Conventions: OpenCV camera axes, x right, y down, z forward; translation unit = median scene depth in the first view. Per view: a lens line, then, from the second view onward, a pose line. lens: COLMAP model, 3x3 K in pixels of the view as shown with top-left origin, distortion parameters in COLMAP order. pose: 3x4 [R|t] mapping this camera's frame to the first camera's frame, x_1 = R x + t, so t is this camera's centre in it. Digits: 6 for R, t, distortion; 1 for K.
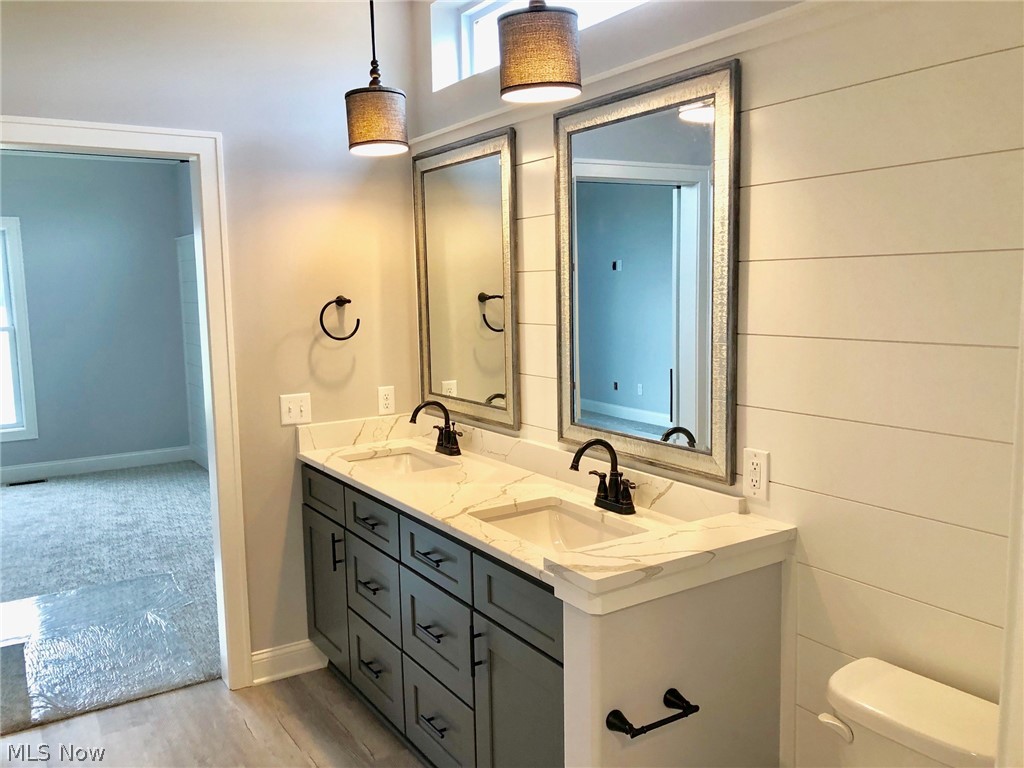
lens RADIAL K [[845.0, 0, 512.9], [0, 845.0, 385.4], [0, 0, 1]] dist [0.043253, -0.044275]
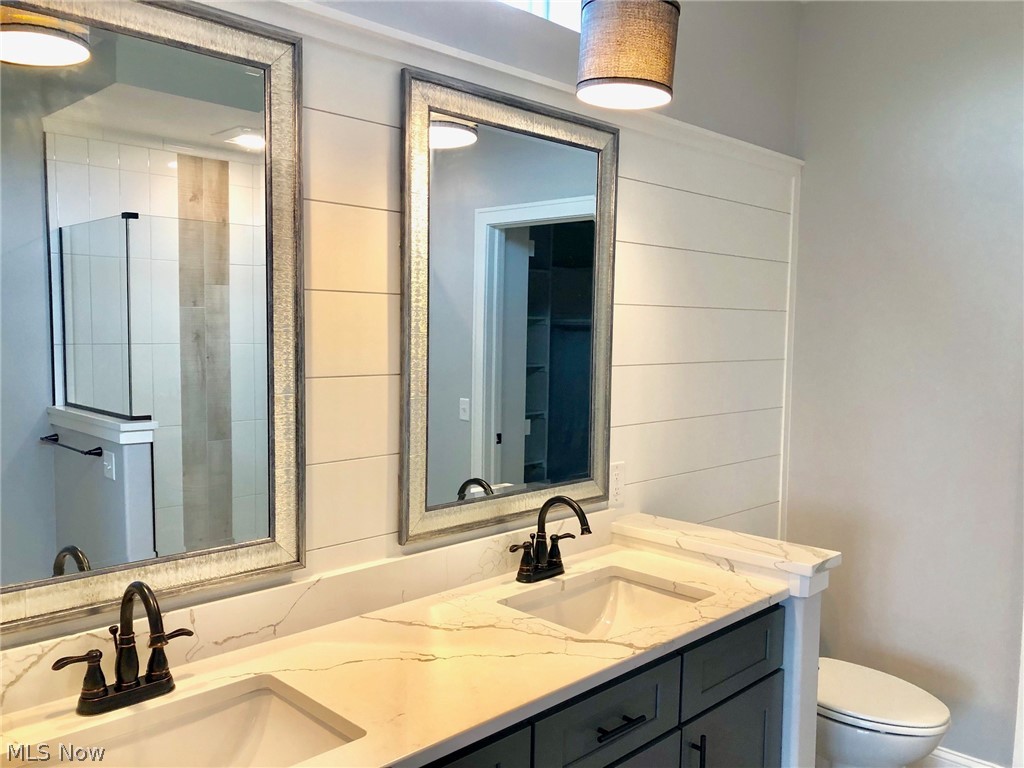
lens RADIAL K [[845.0, 0, 514.3], [0, 845.0, 384.0], [0, 0, 1]] dist [0.043253, -0.044275]
pose [[-0.218023, -0.051164, 0.974602, -0.710492], [0.112268, 0.990680, 0.077123, -0.119320], [-0.969465, 0.126232, -0.210247, 1.191582]]
